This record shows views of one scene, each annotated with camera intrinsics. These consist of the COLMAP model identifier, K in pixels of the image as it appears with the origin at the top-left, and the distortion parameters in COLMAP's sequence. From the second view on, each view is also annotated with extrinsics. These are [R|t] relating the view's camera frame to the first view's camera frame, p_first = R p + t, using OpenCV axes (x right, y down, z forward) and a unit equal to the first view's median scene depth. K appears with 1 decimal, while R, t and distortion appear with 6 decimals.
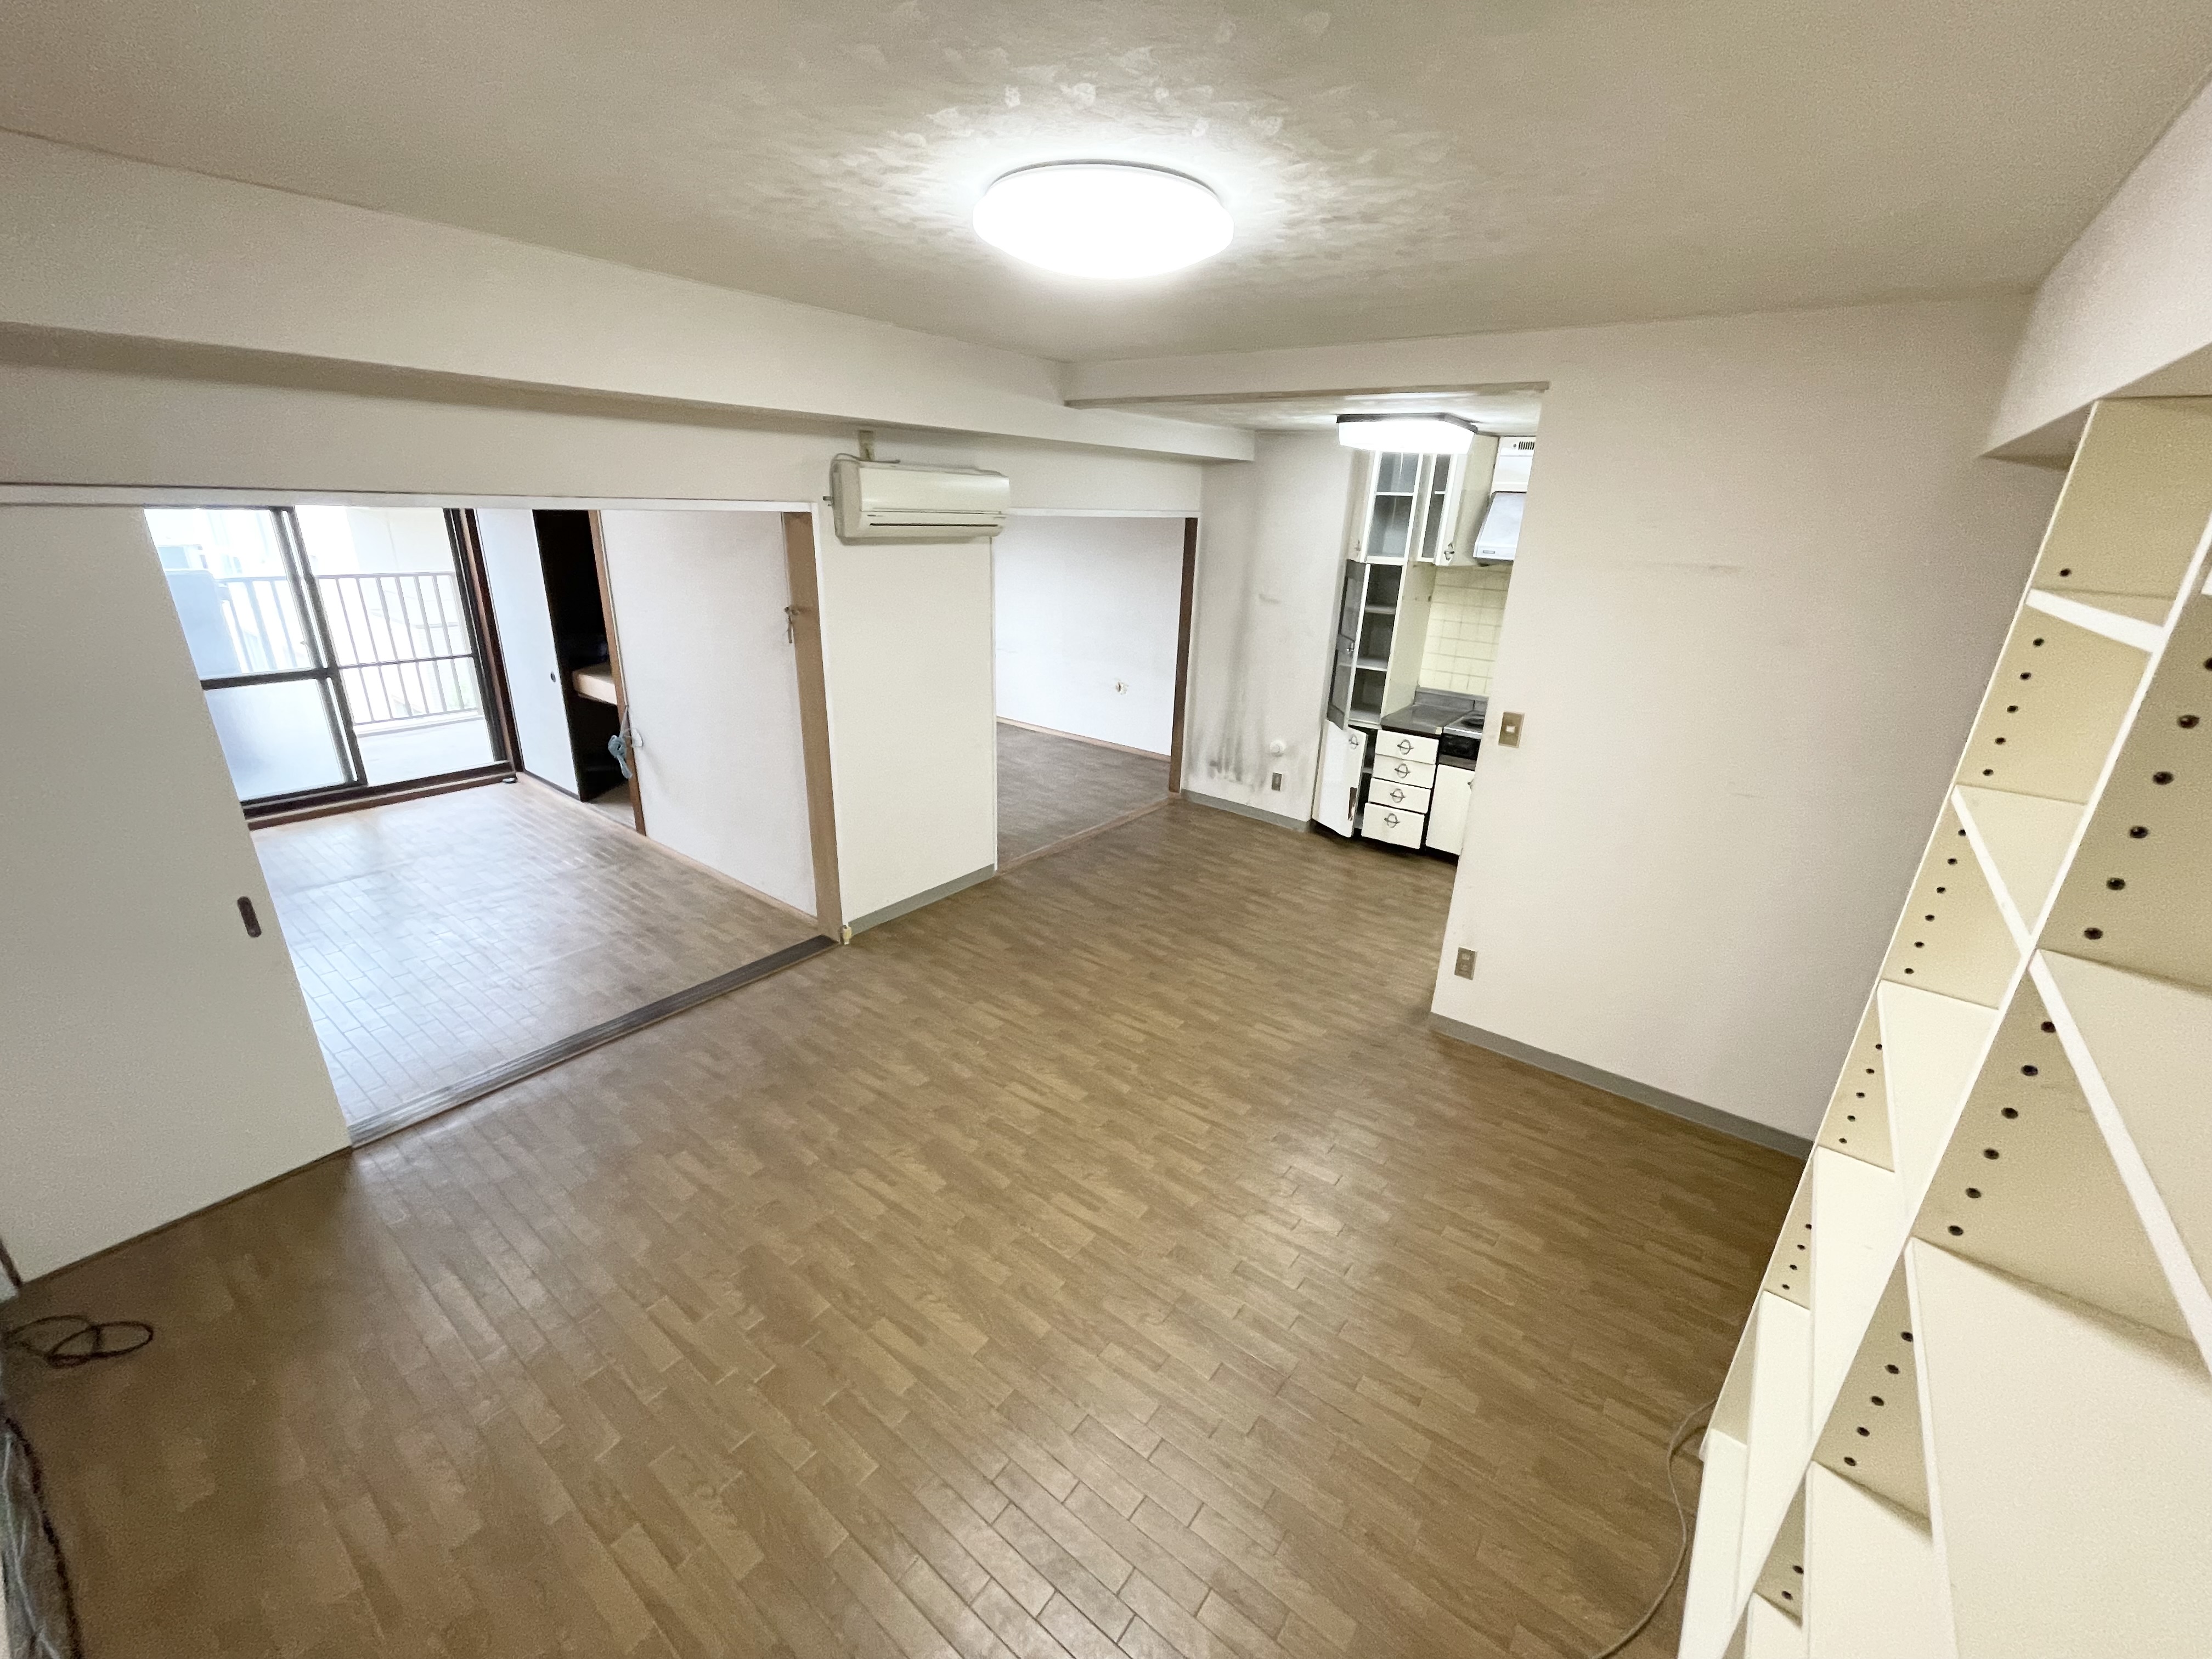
lens RADIAL K [[884.0, 0, 1113.0], [0, 884.0, 826.6], [0, 0, 1]] dist [0.001219, 0.000087]
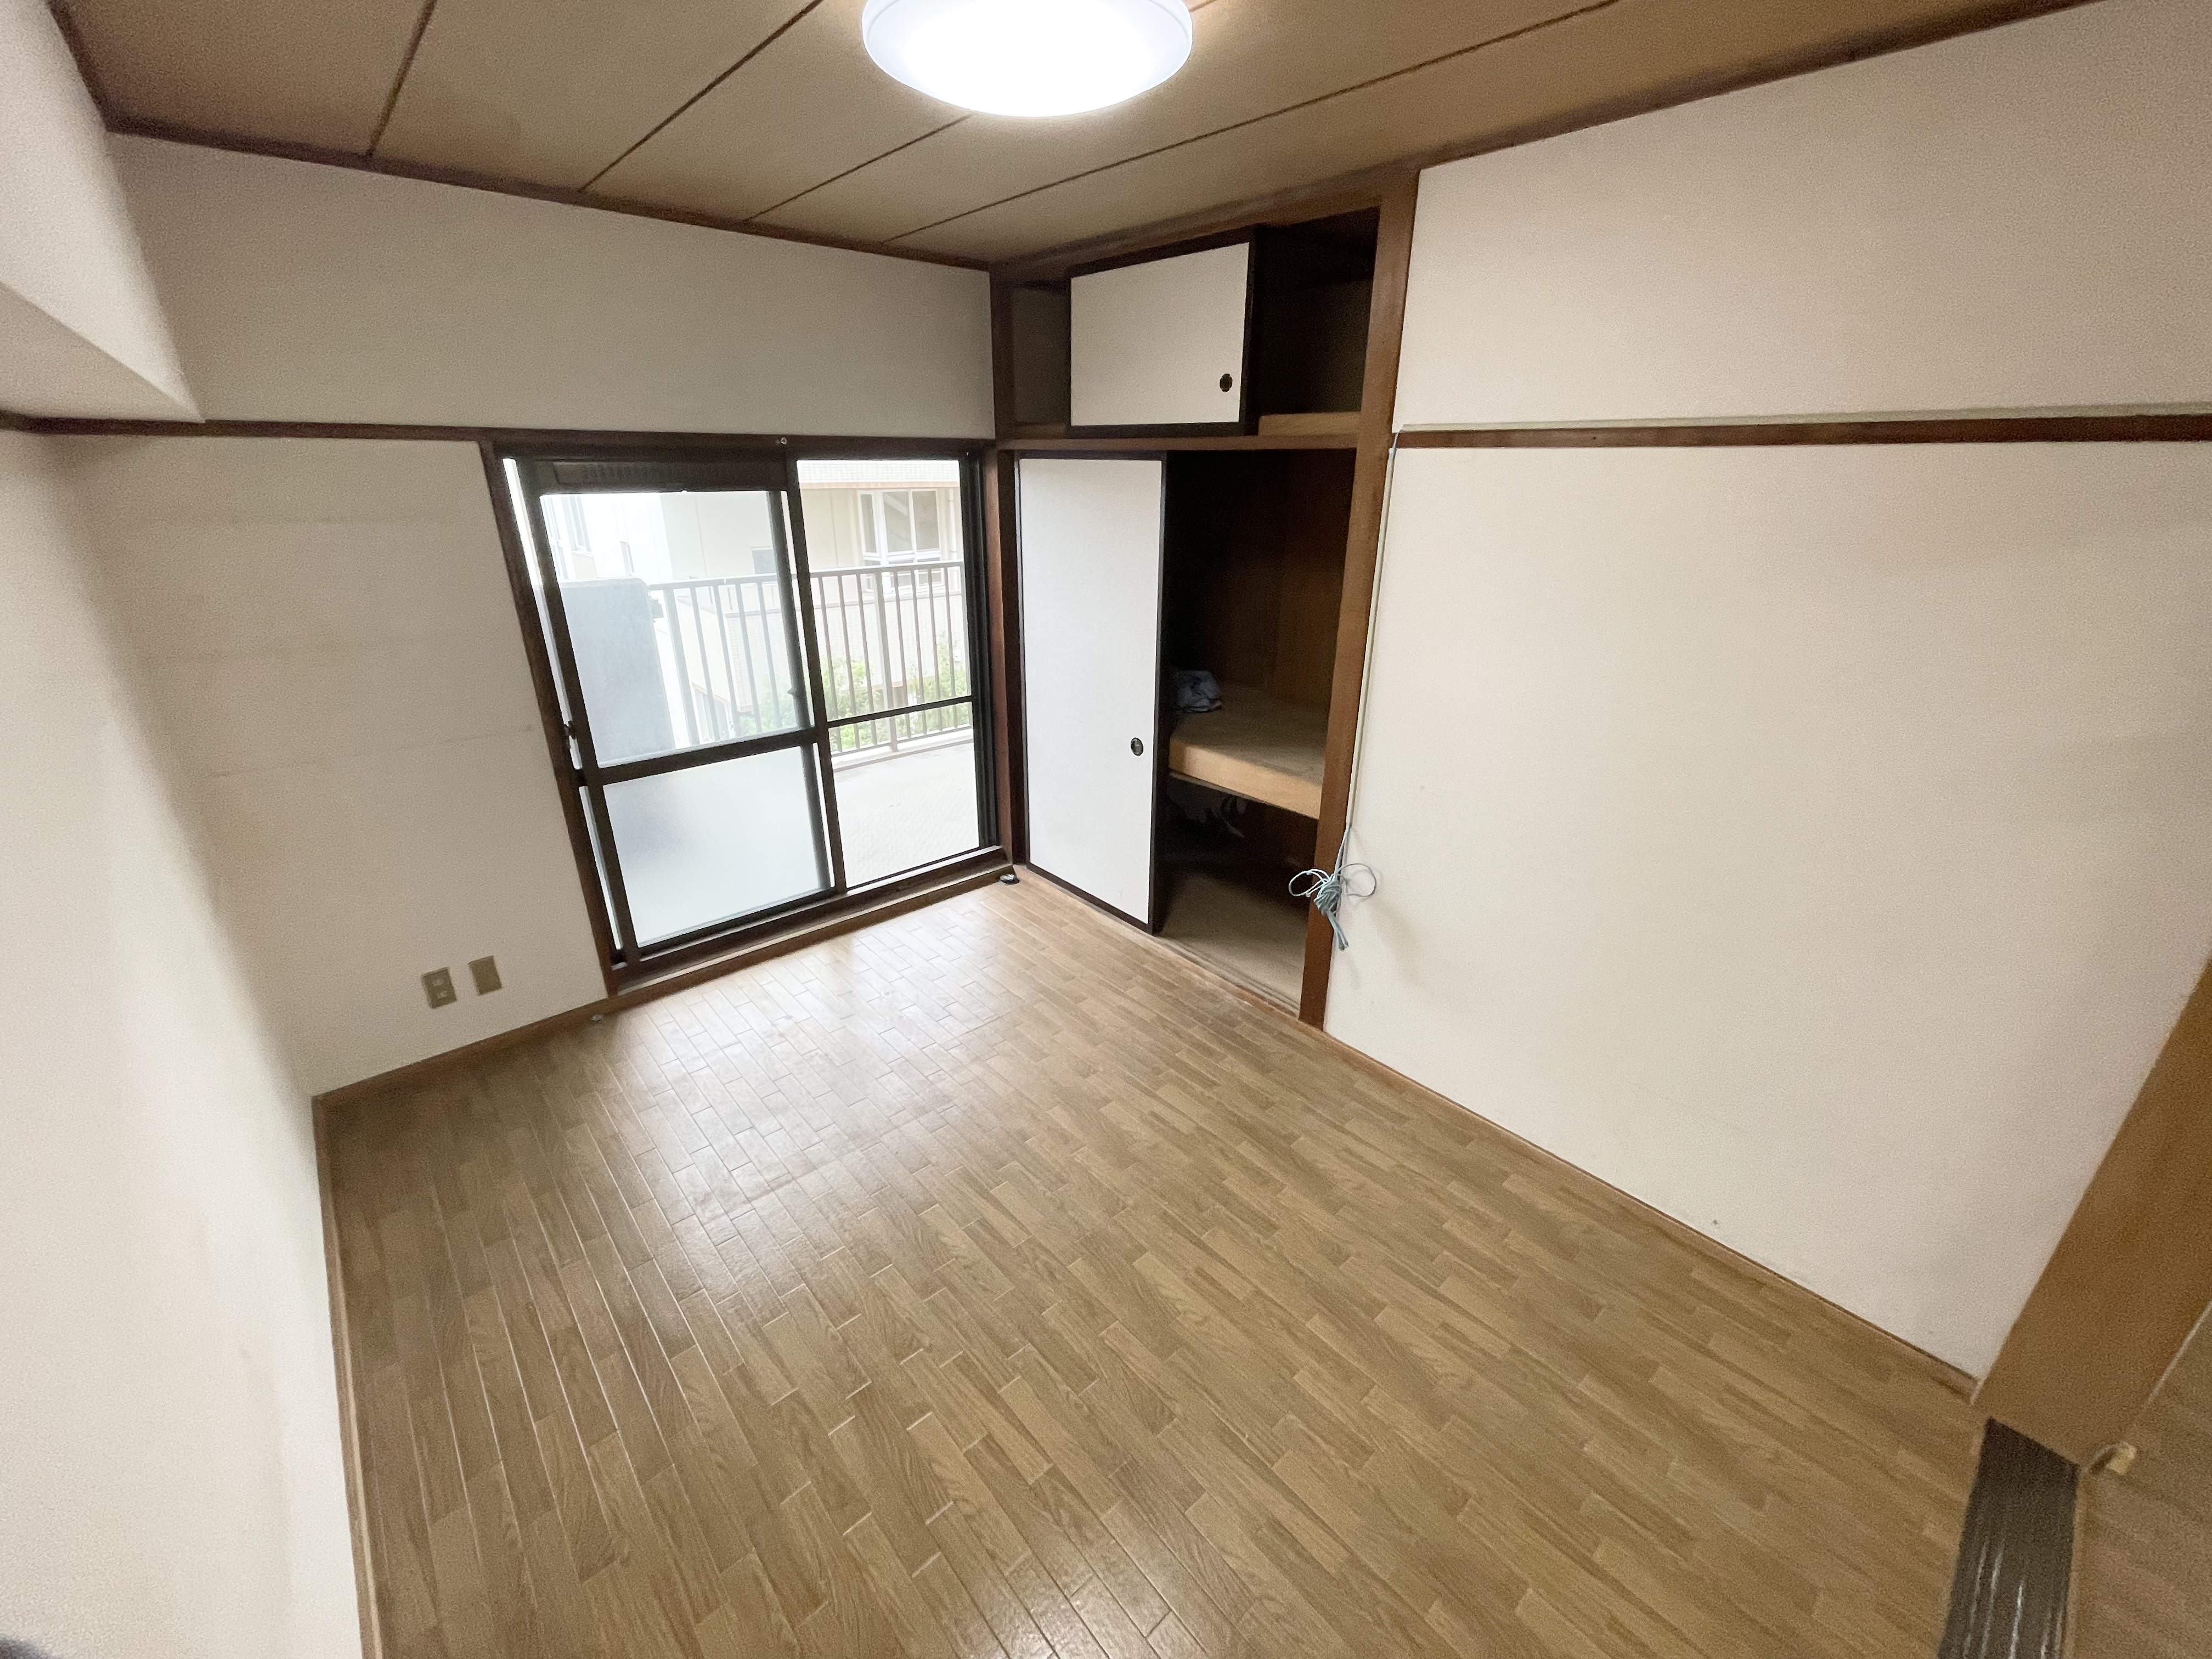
lens RADIAL K [[884.0, 0, 1113.0], [0, 884.0, 826.6], [0, 0, 1]] dist [0.001219, 0.000087]
pose [[0.982766, 0.039082, -0.180674, -0.525137], [-0.032102, 0.998627, 0.041398, -0.135029], [0.182044, -0.034884, 0.982671, 0.372649]]
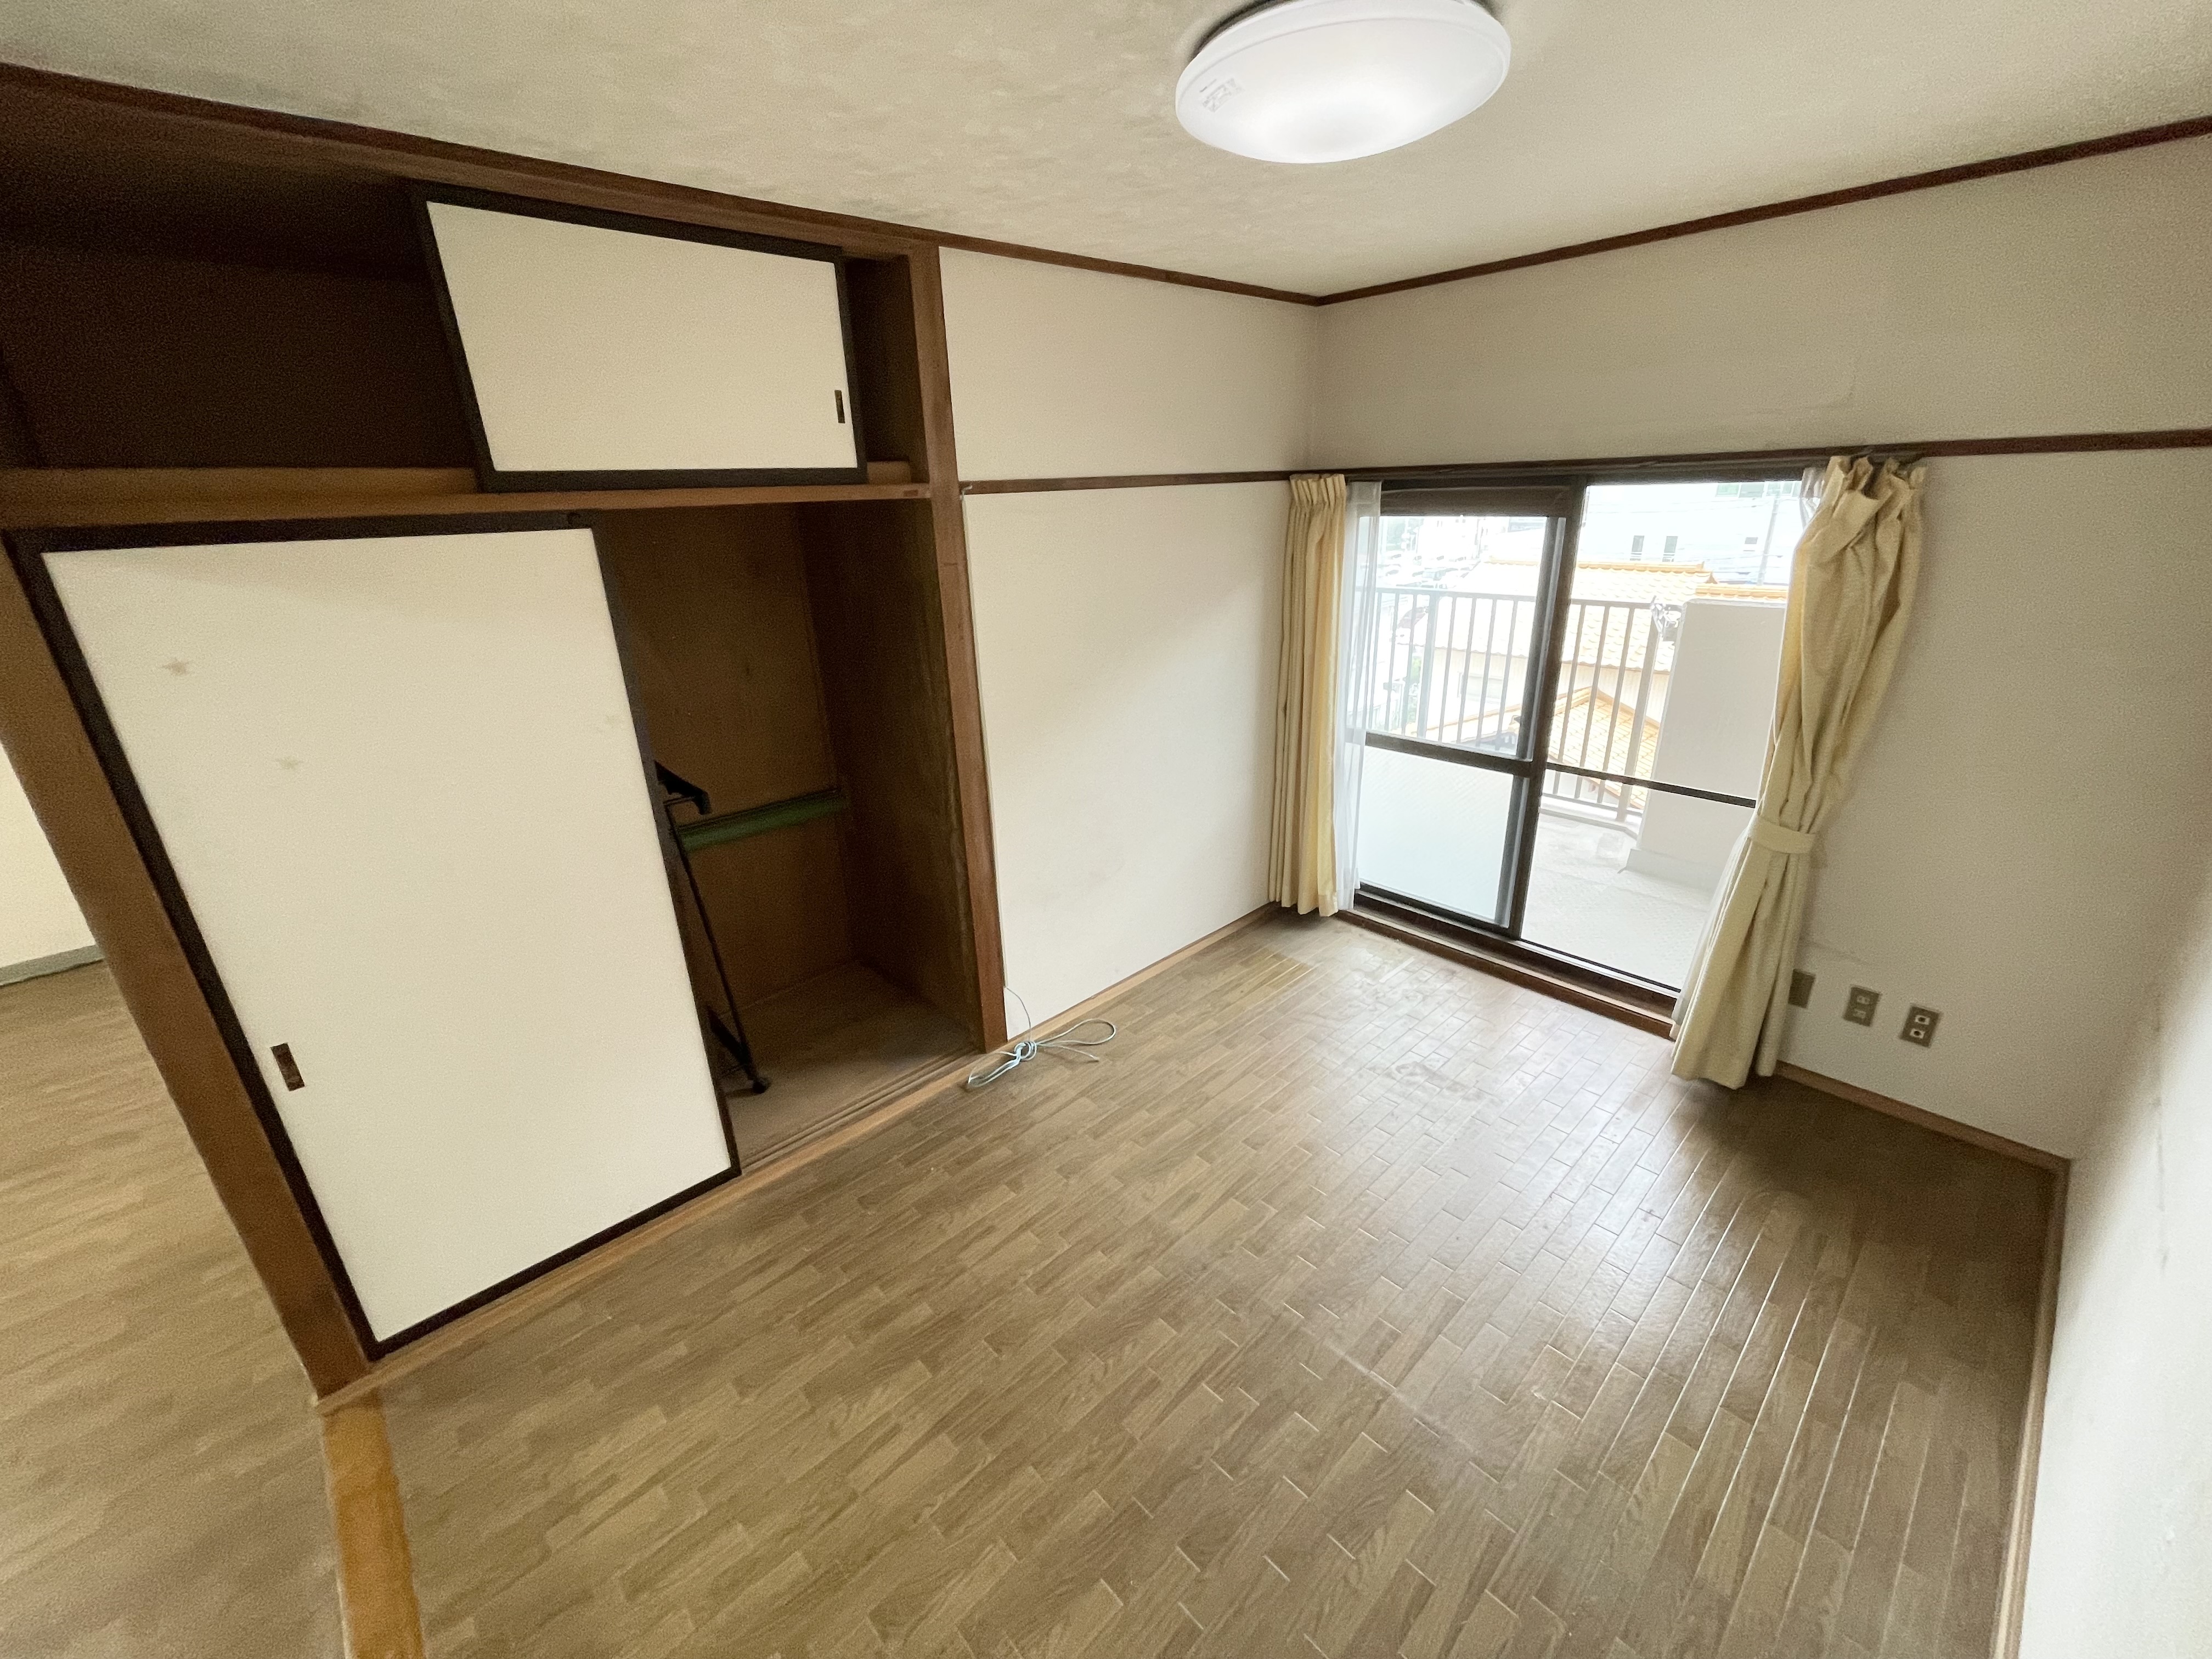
lens RADIAL K [[884.0, 0, 1113.0], [0, 884.0, 826.6], [0, 0, 1]] dist [0.001219, 0.000087]
pose [[-0.169852, 0.322434, -0.931229, -0.235233], [-0.307819, 0.880319, 0.360951, -0.262155], [0.936161, 0.347958, -0.050273, 0.742314]]
